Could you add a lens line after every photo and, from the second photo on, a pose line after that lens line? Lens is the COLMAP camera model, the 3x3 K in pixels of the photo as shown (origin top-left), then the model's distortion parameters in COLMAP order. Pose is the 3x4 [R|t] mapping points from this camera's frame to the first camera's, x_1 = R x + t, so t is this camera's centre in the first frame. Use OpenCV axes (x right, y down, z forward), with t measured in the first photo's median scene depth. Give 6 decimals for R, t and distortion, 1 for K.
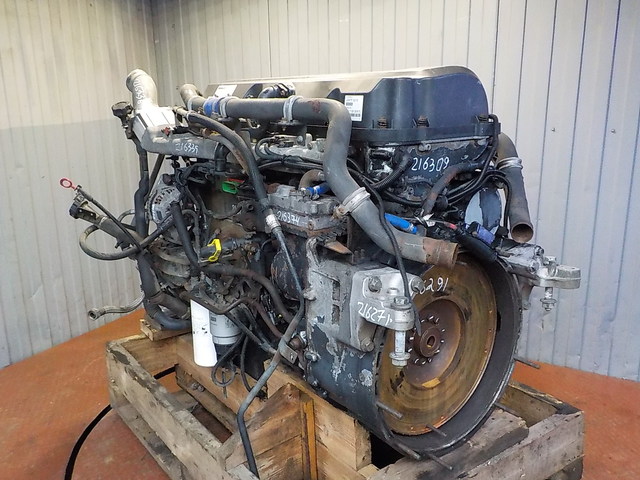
lens RADIAL K [[596.4, 0, 320.0], [0, 596.4, 240.0], [0, 0, 1]] dist [0.007030, 0.008670]
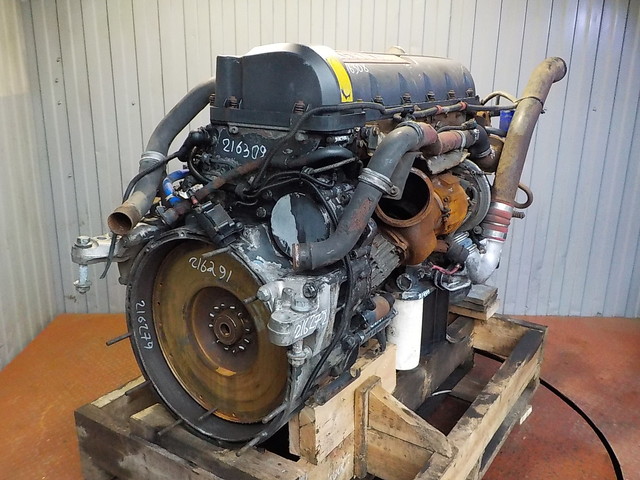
lens RADIAL K [[596.4, 0, 320.0], [0, 596.4, 240.0], [0, 0, 1]] dist [0.007030, 0.008670]
pose [[0.363421, 0.277884, -0.889216, 1.067537], [-0.272302, 0.944481, 0.183866, -0.190173], [0.890942, 0.175314, 0.418913, 0.707151]]
